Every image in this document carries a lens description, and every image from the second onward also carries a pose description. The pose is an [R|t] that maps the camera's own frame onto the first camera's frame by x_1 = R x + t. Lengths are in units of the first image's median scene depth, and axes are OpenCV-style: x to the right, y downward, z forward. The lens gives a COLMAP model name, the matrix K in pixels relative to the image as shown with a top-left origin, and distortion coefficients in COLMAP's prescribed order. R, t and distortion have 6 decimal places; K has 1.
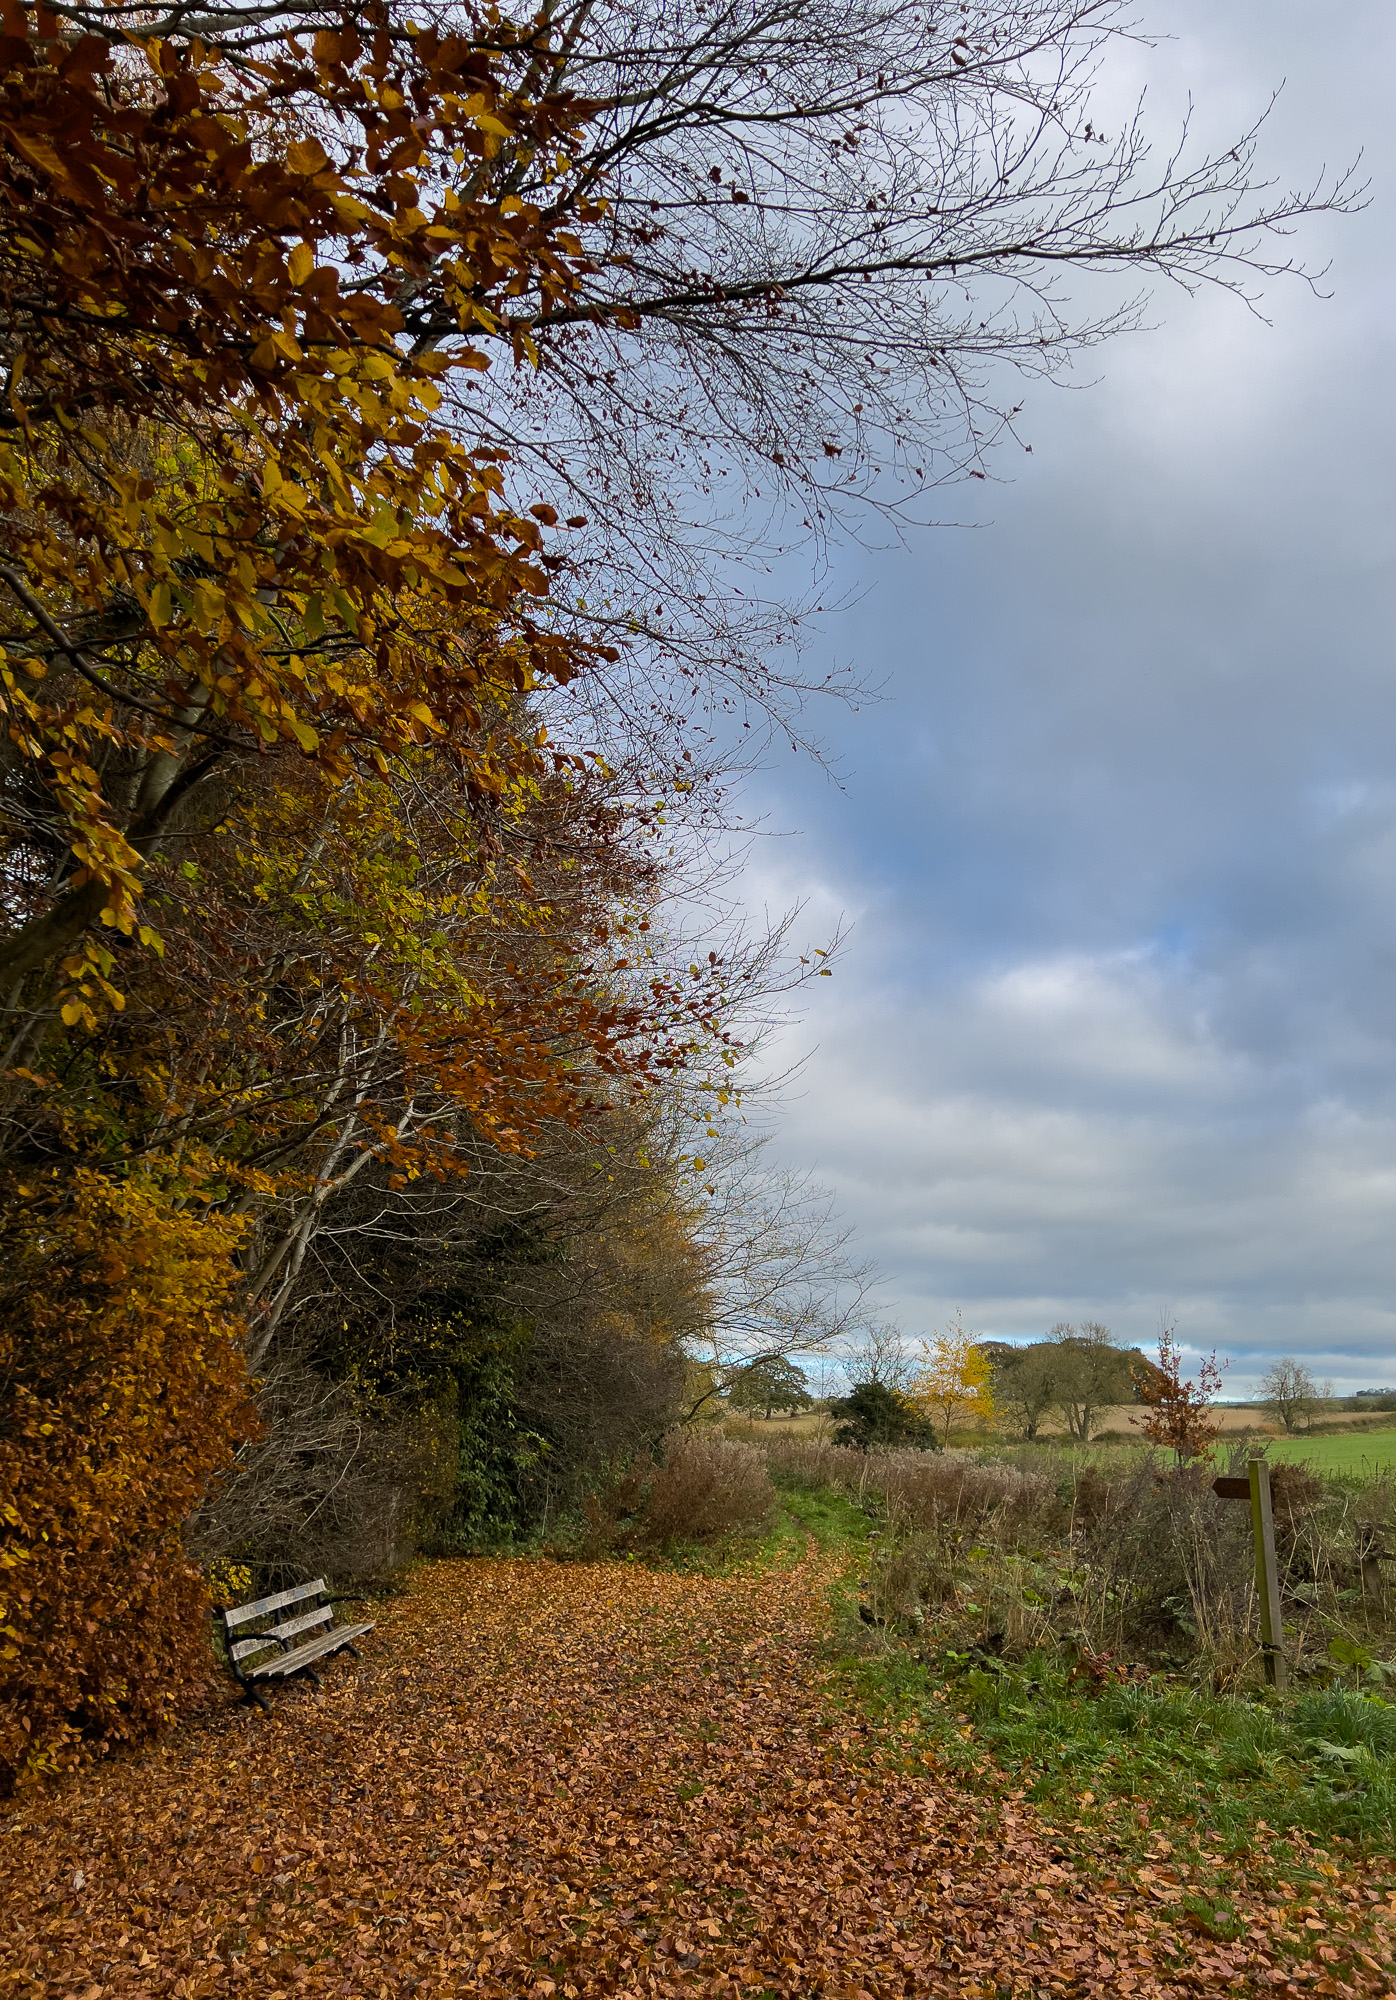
lens RADIAL K [[1638.3, 0, 693.9], [0, 1638.3, 1000.4], [0, 0, 1]] dist [0.028160, 0.000674]
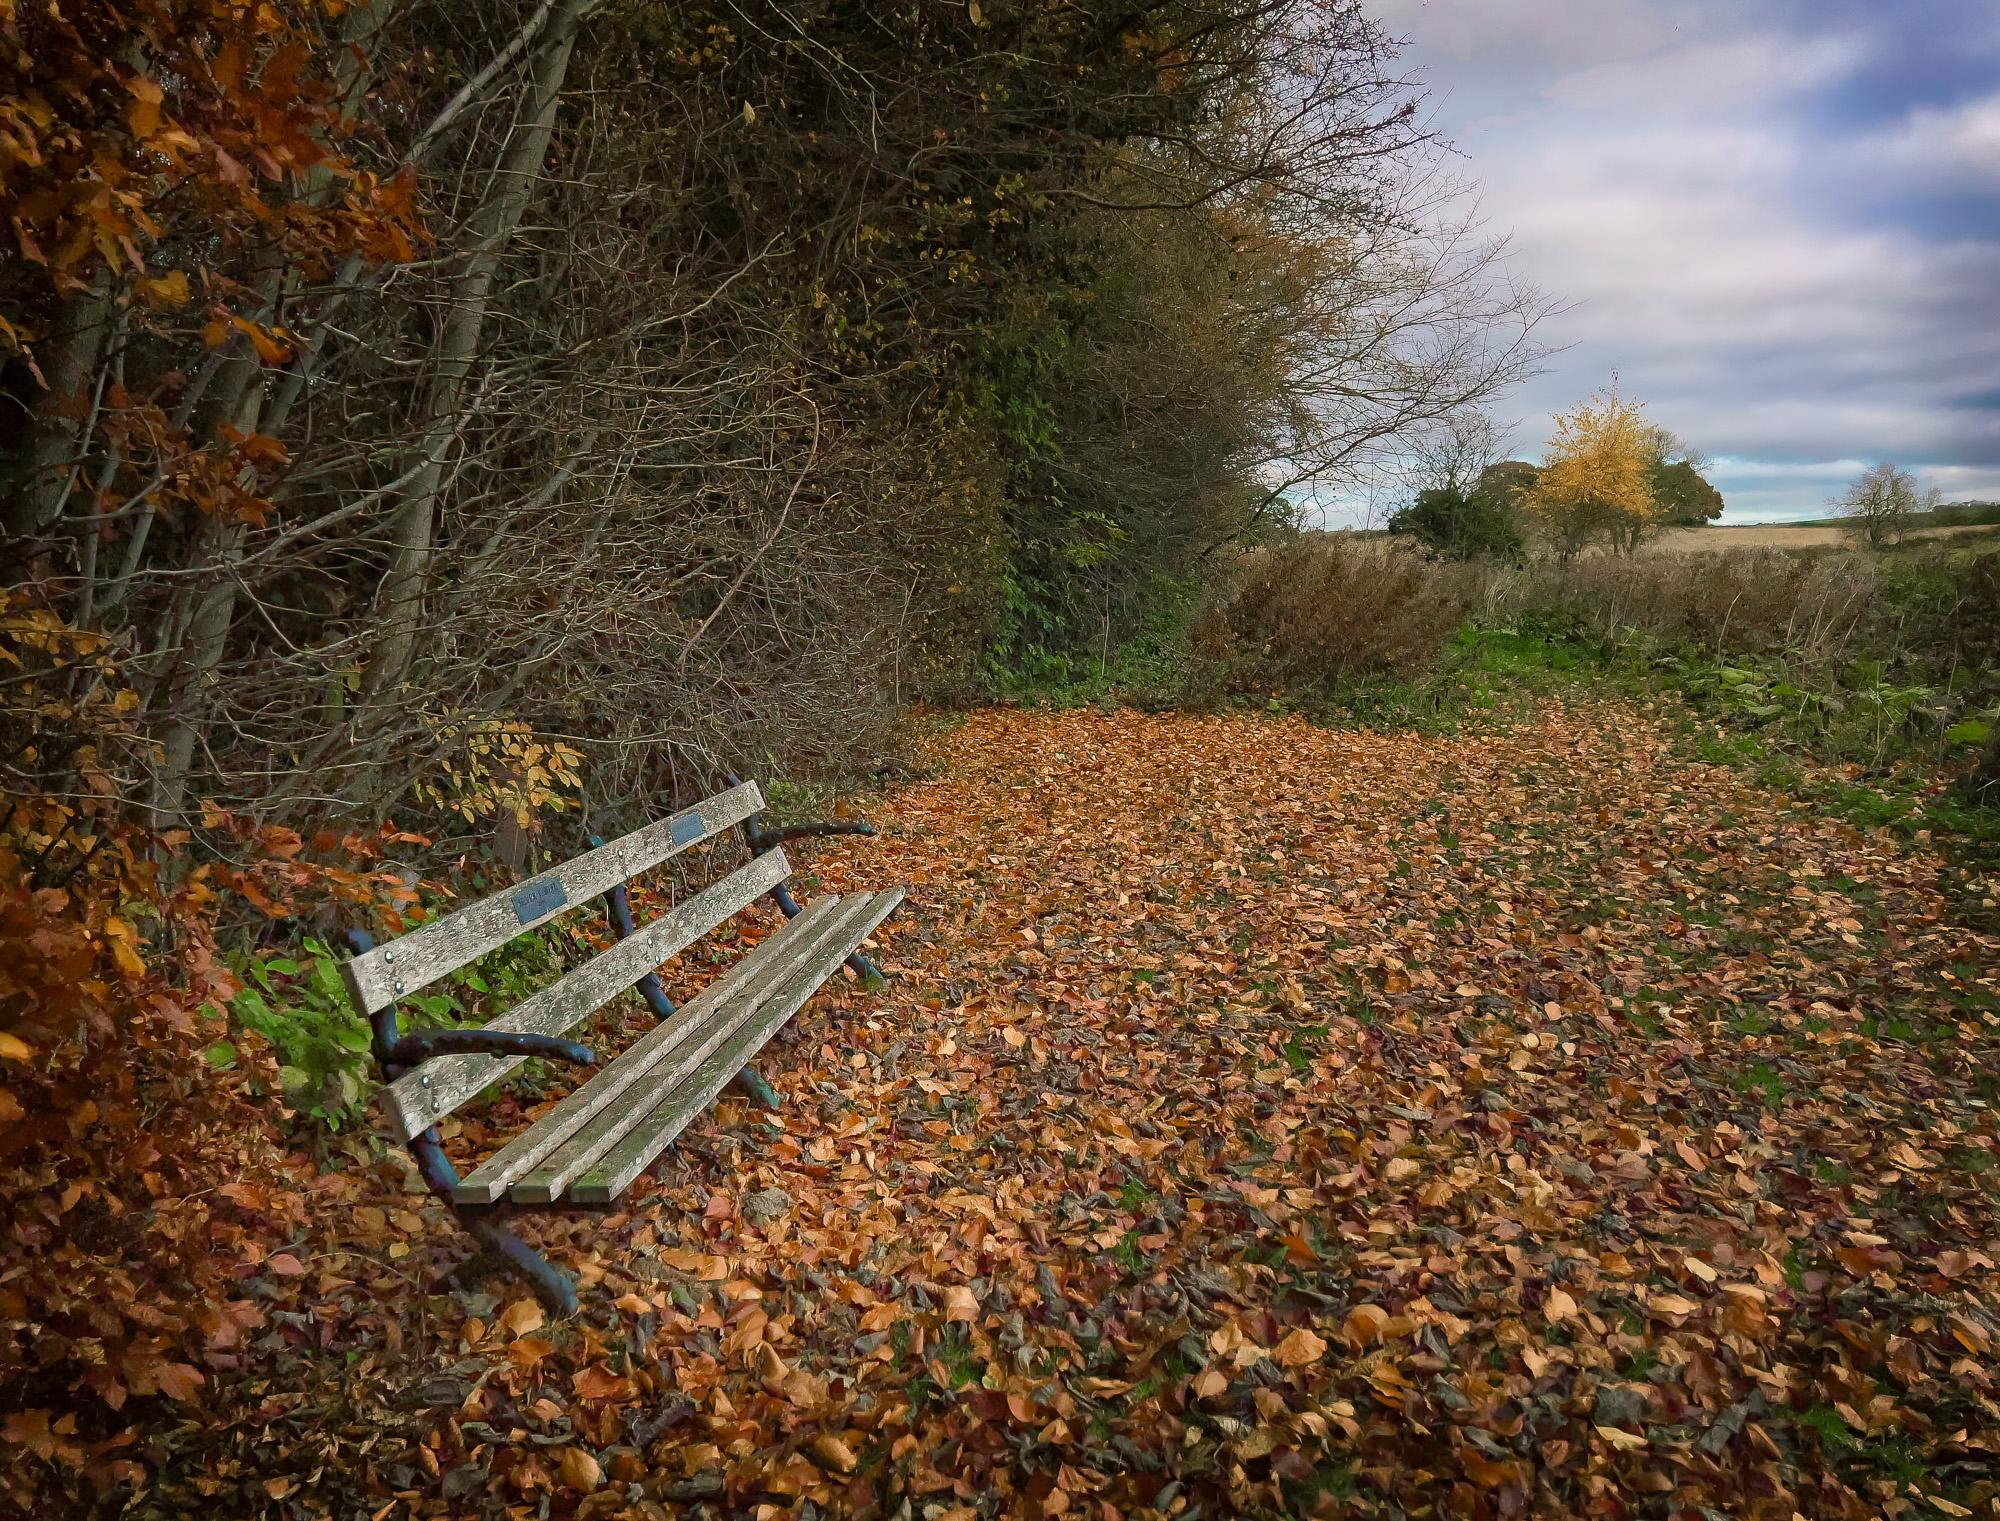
lens RADIAL K [[1606.9, 0, 1000.7], [0, 1606.9, 759.7], [0, 0, 1]] dist [0.003449, 0.000857]
pose [[0.997121, -0.012204, -0.074836, -0.092570], [0.038038, 0.934300, 0.354454, 0.142832], [0.065593, -0.356280, 0.932074, 0.431200]]
